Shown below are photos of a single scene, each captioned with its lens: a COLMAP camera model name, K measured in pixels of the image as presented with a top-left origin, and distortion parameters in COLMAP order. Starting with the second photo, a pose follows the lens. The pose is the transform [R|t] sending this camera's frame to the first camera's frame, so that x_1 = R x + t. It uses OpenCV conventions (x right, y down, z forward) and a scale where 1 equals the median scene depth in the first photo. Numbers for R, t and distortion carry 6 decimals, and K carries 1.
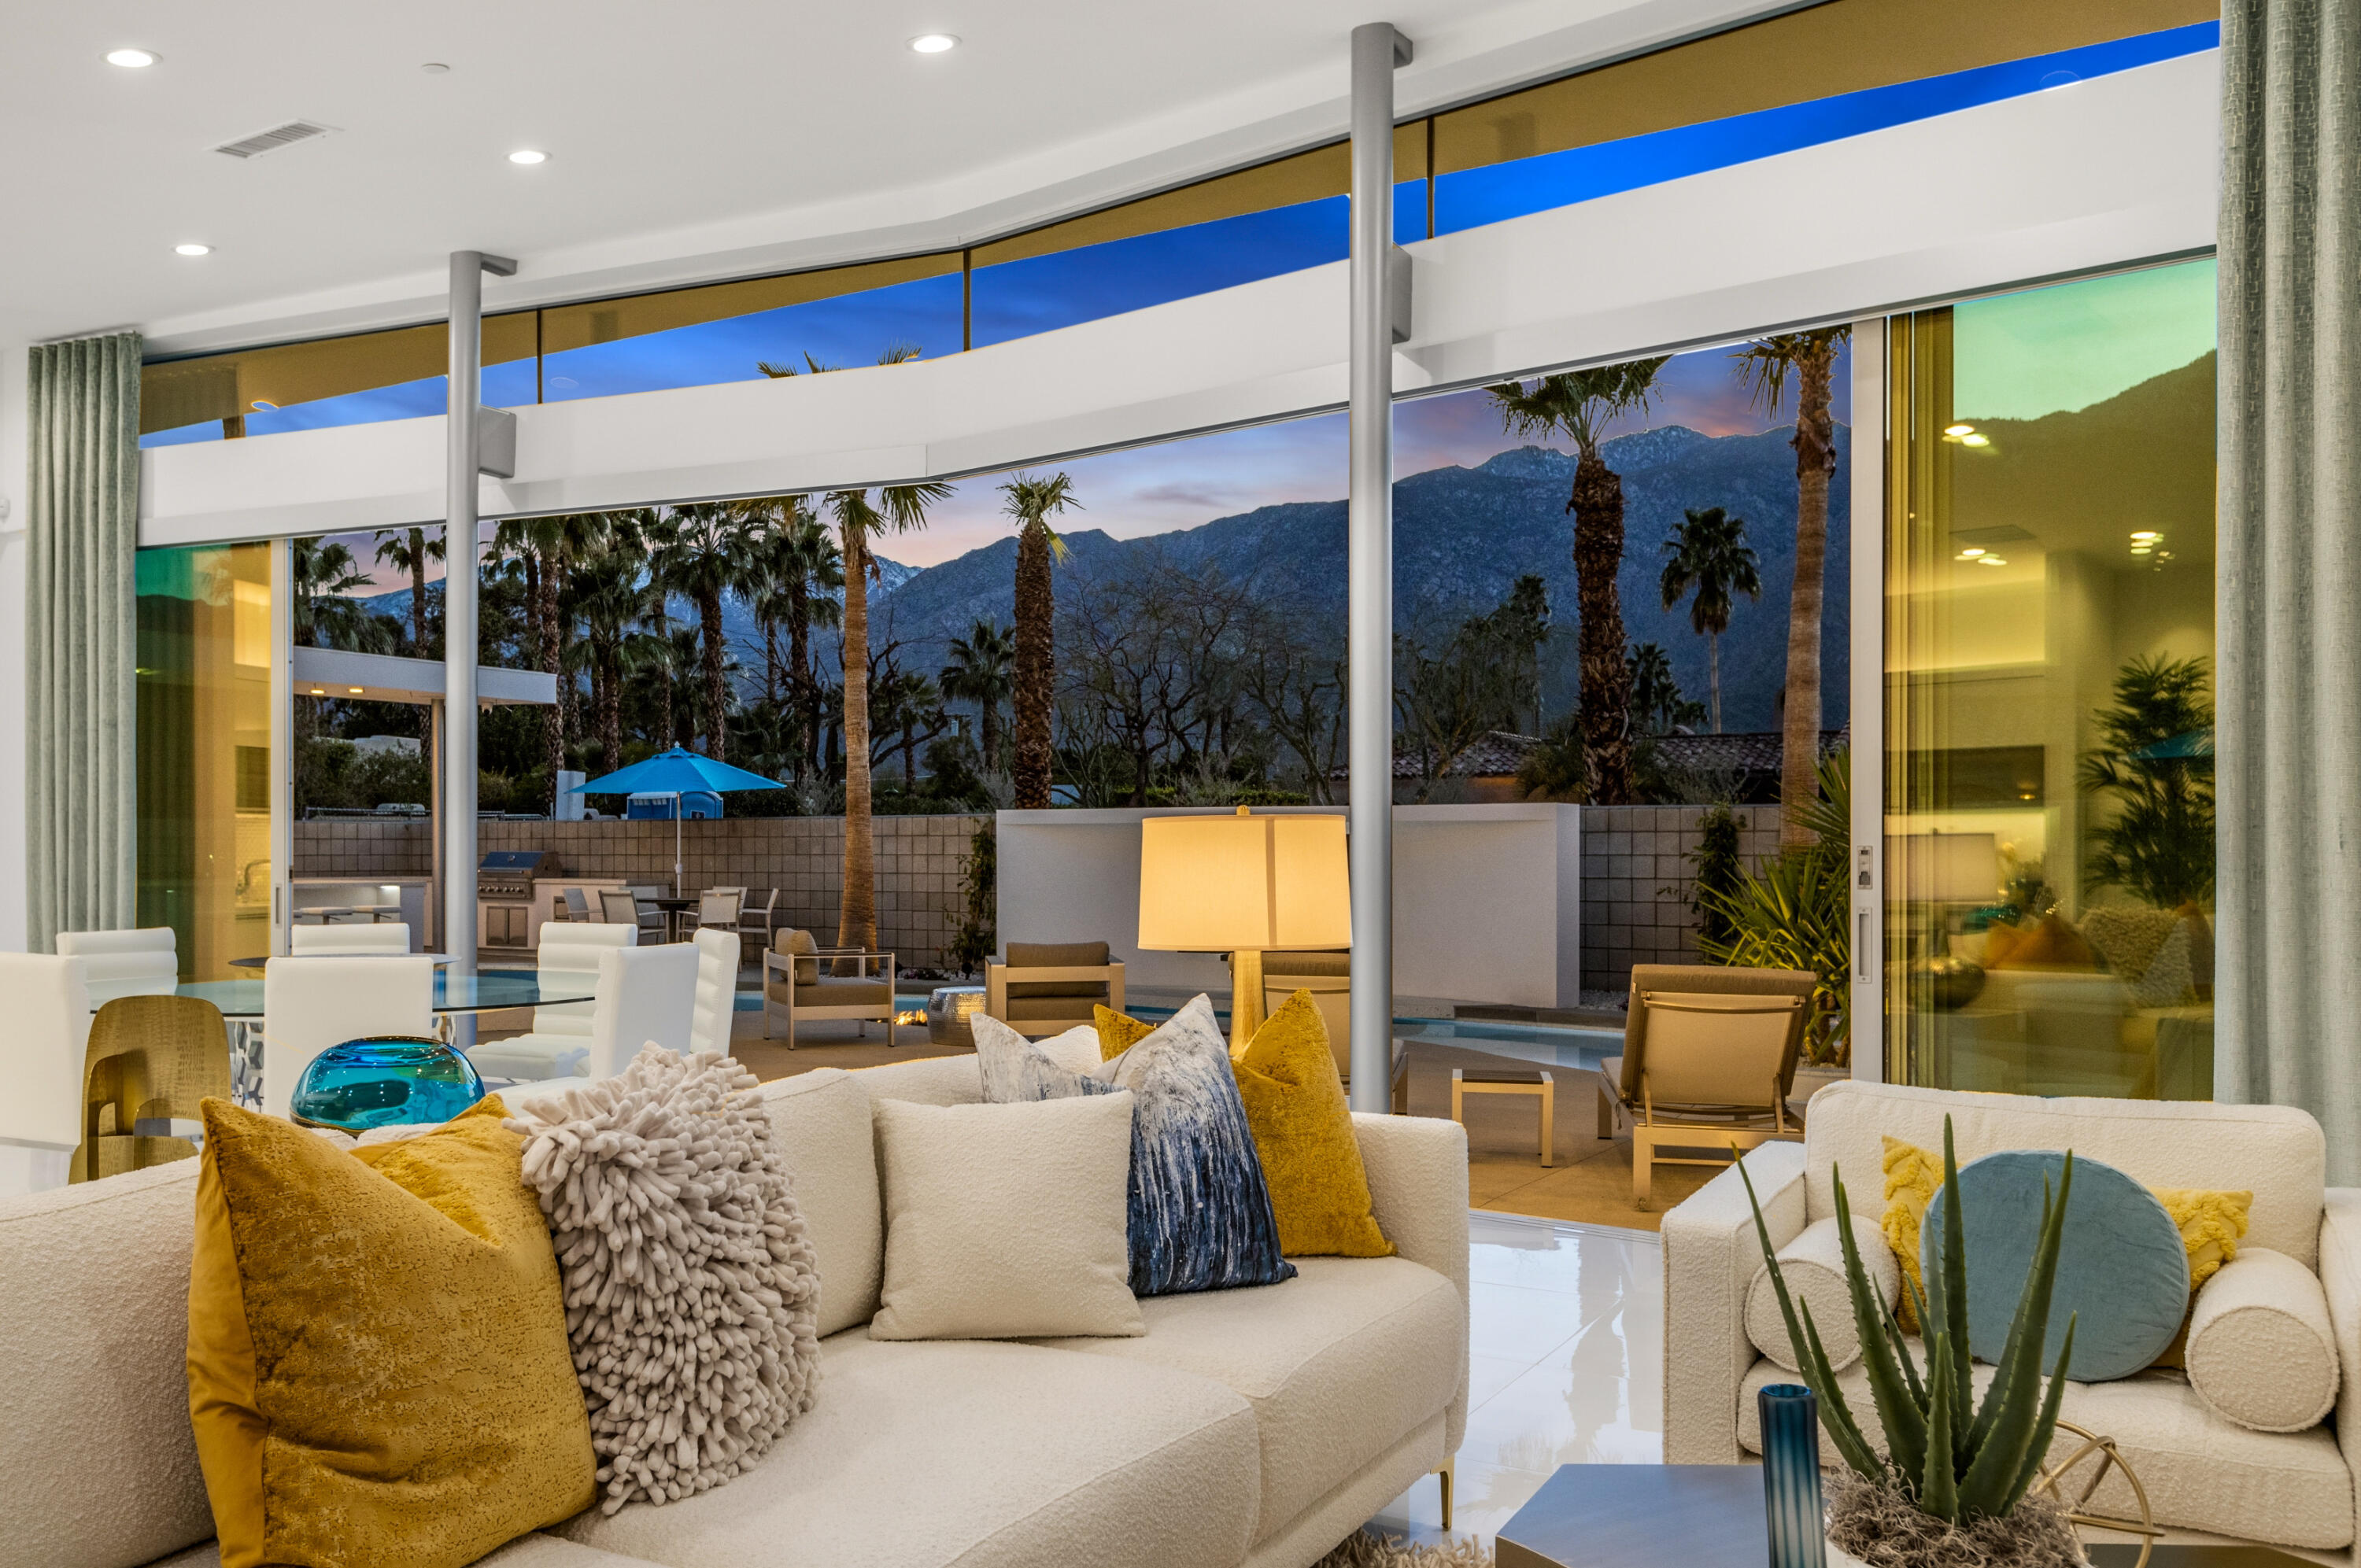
lens RADIAL K [[1909.1, 0, 1009.0], [0, 1909.1, 839.4], [0, 0, 1]] dist [0.008509, 0.002955]
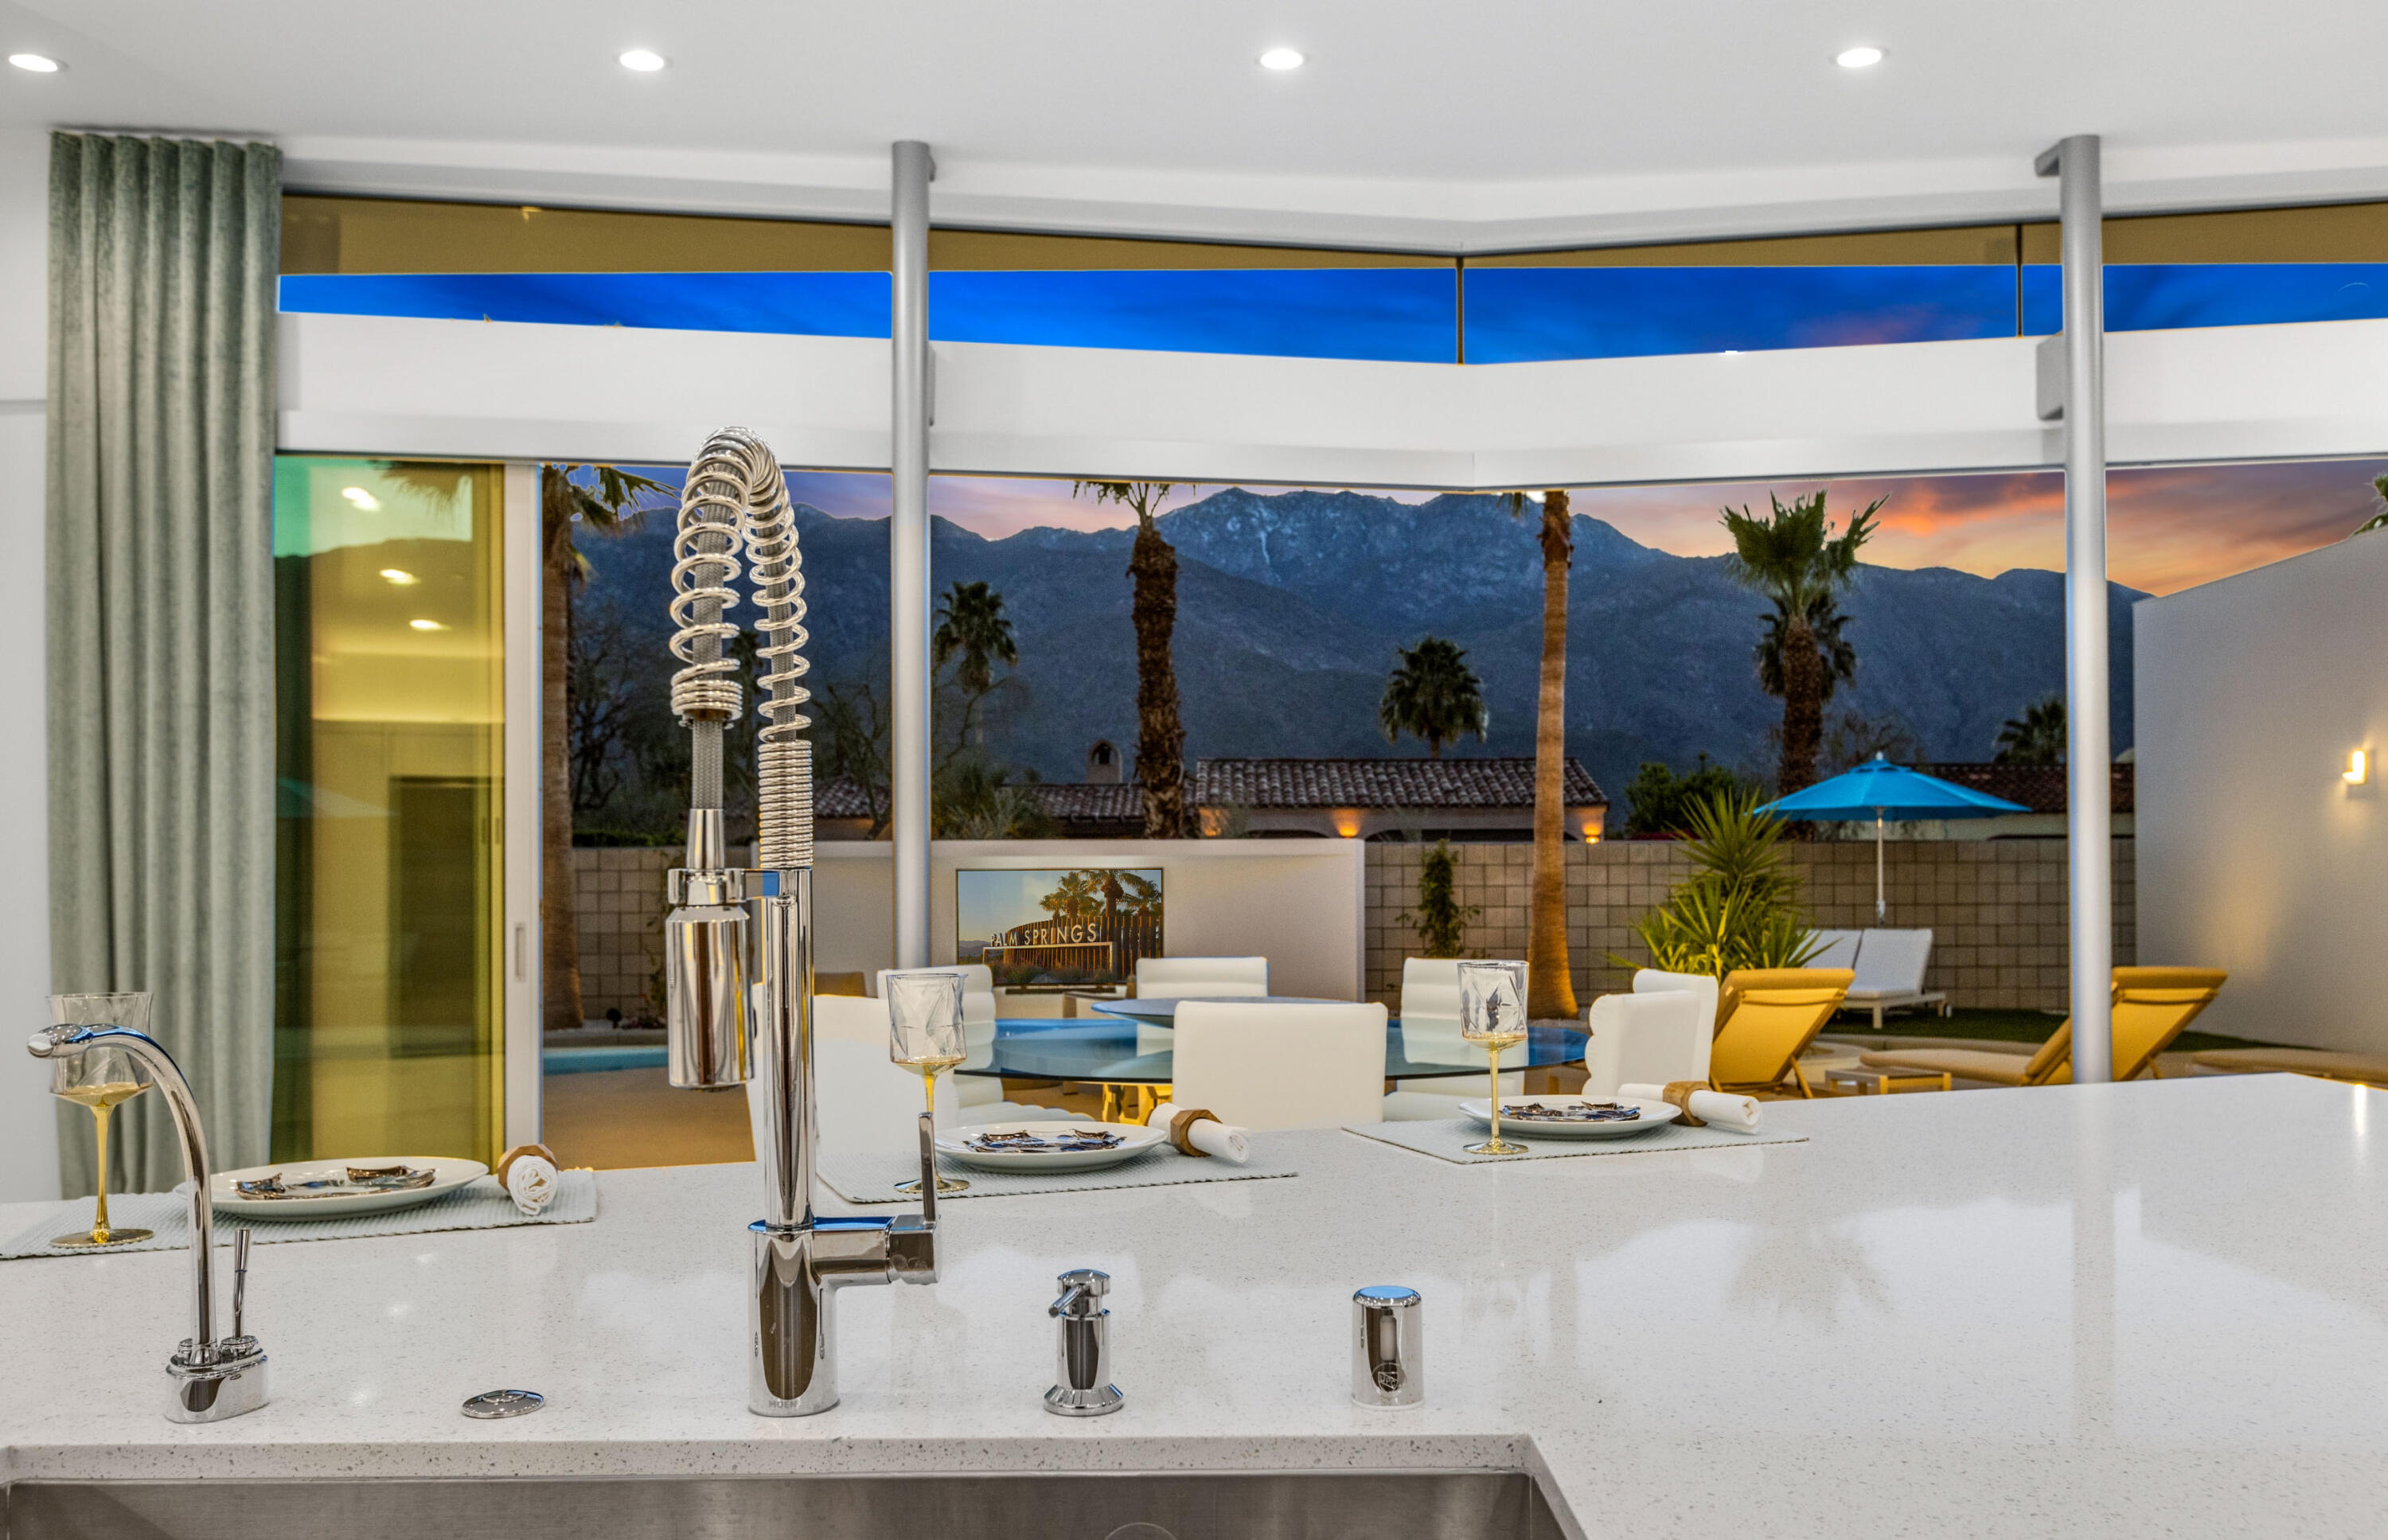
lens RADIAL K [[1799.1, 0, 1229.2], [0, 1799.1, 868.0], [0, 0, 1]] dist [0.018145, -0.000034]
pose [[0.843448, 0.001337, 0.537210, -0.462920], [0.002535, 0.999976, -0.006469, 0.005941], [-0.537205, 0.006818, 0.843424, 0.221075]]
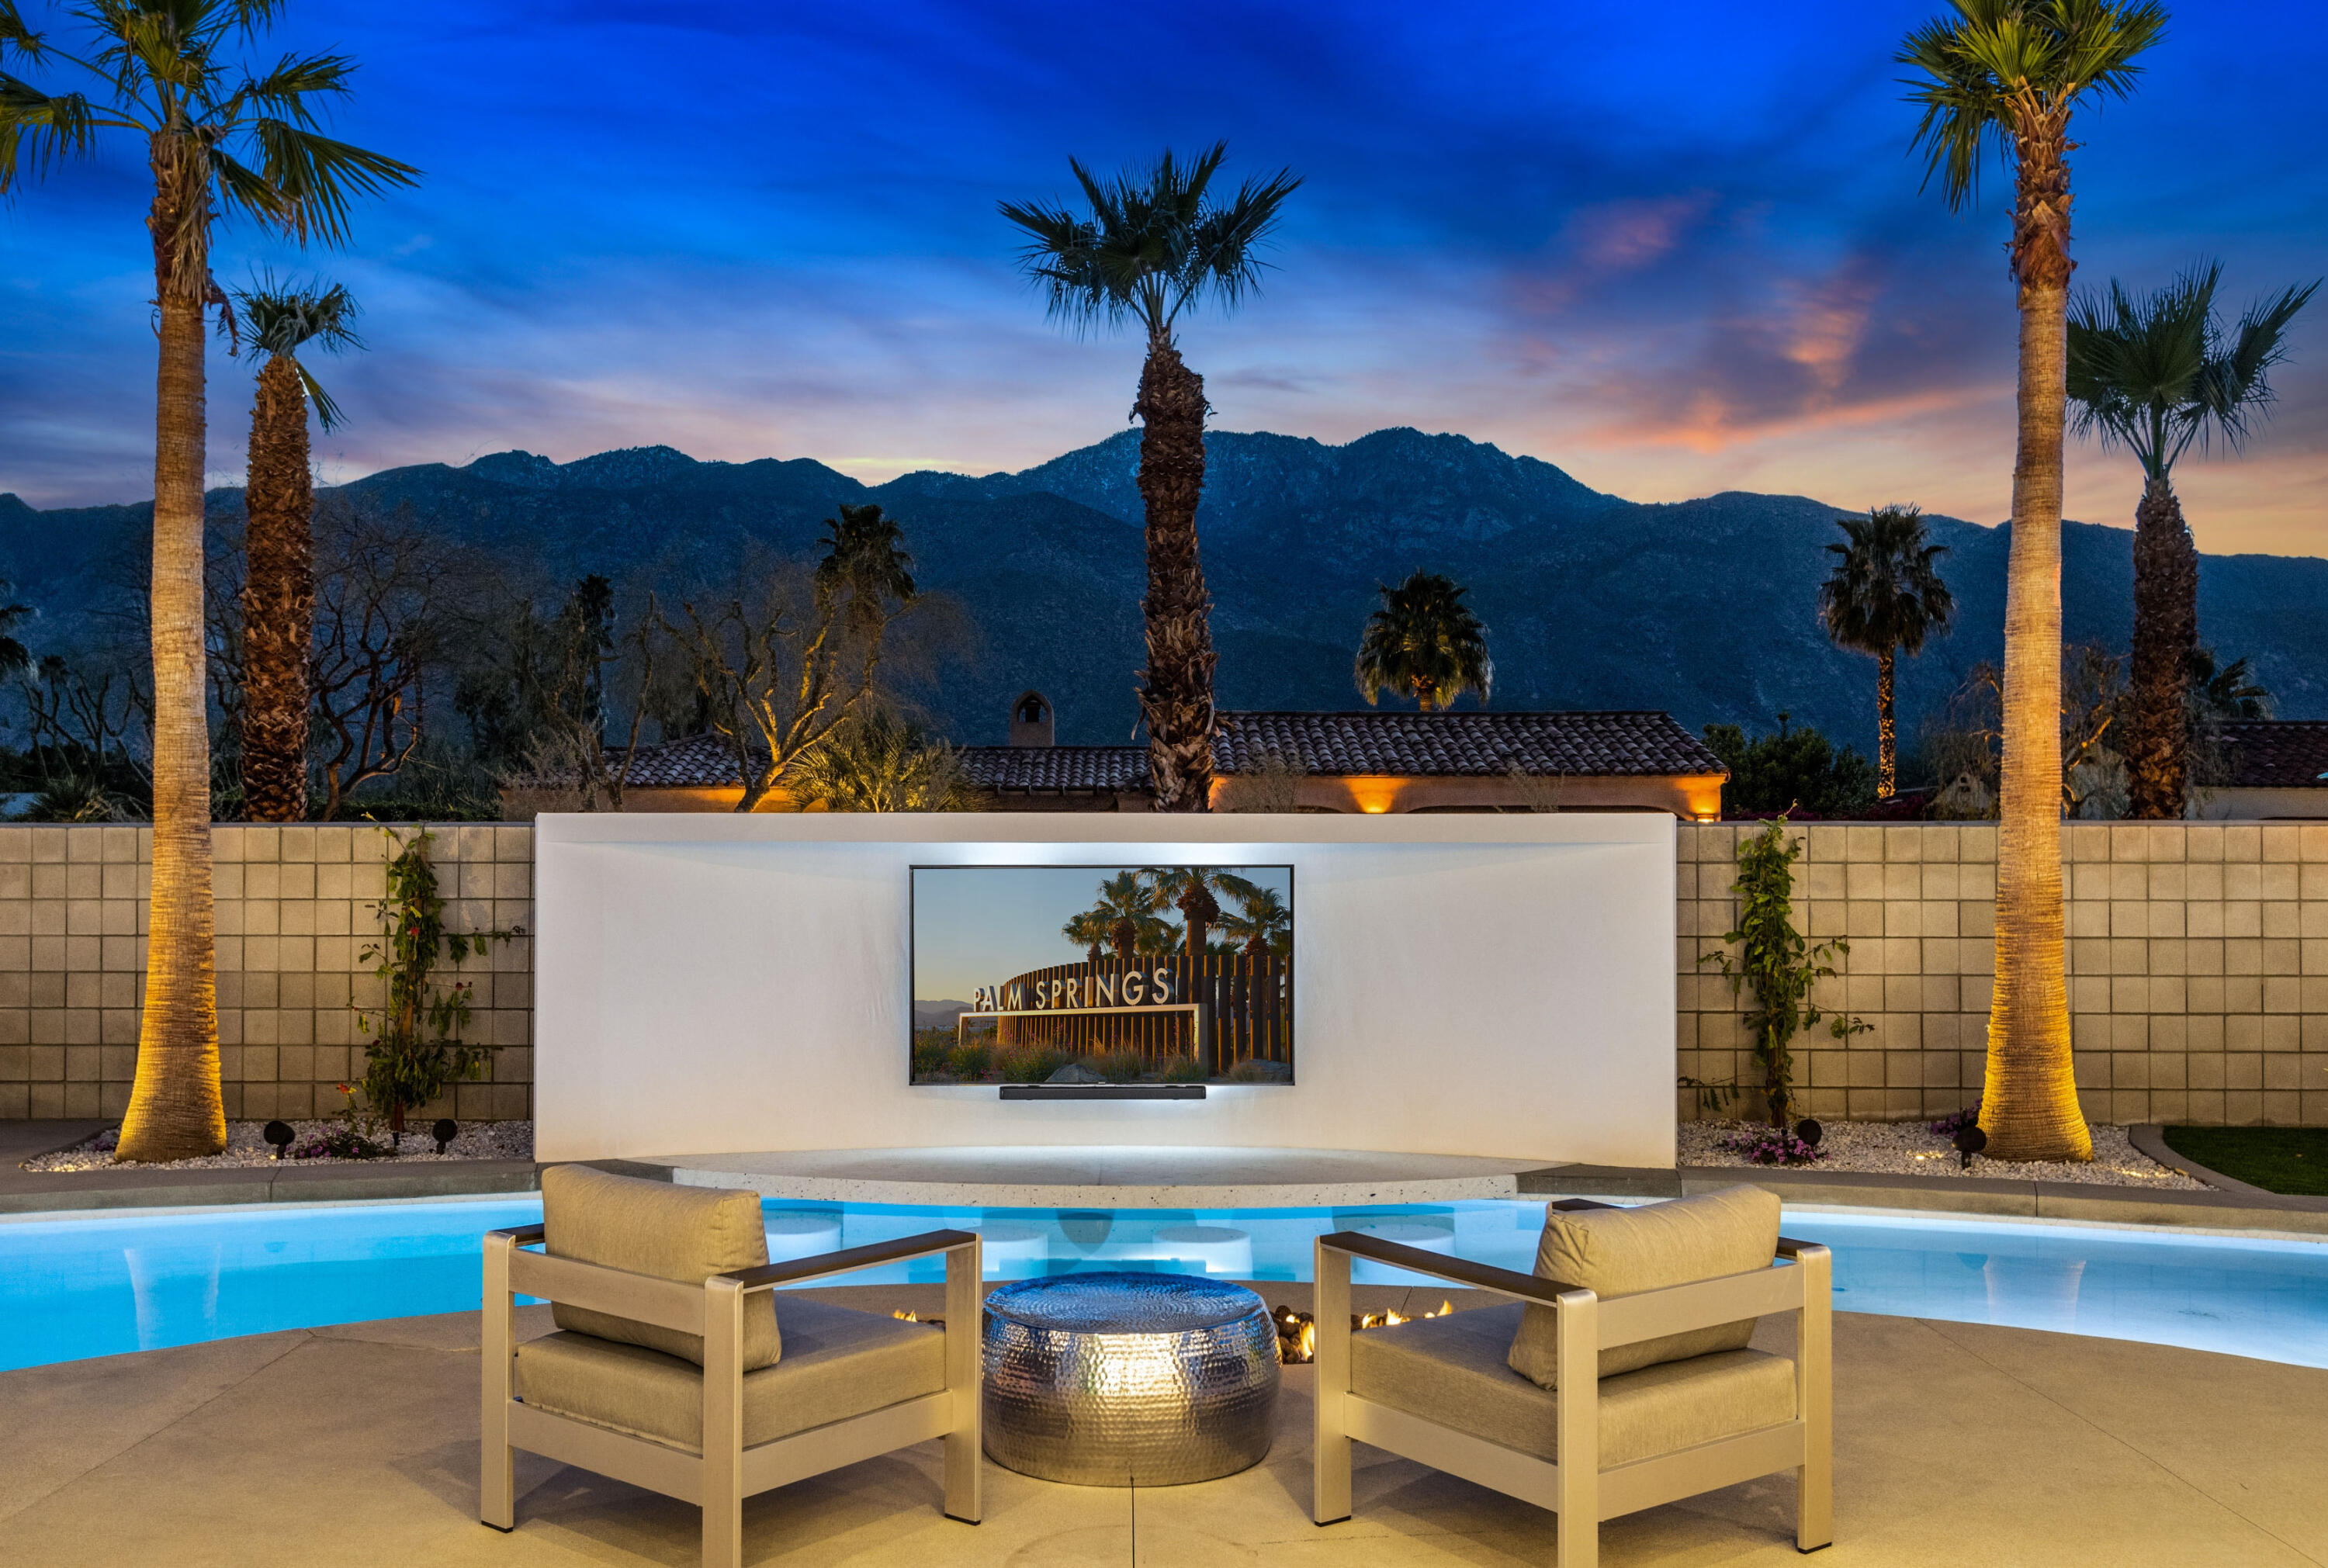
lens RADIAL K [[1999.8, 0, 1056.8], [0, 1999.8, 822.4], [0, 0, 1]] dist [0.001142, -0.010379]
pose [[0.862522, 0.013367, 0.505844, -0.251254], [-0.003400, 0.999782, -0.020622, -0.004432], [-0.506009, 0.016067, 0.862379, 0.788678]]
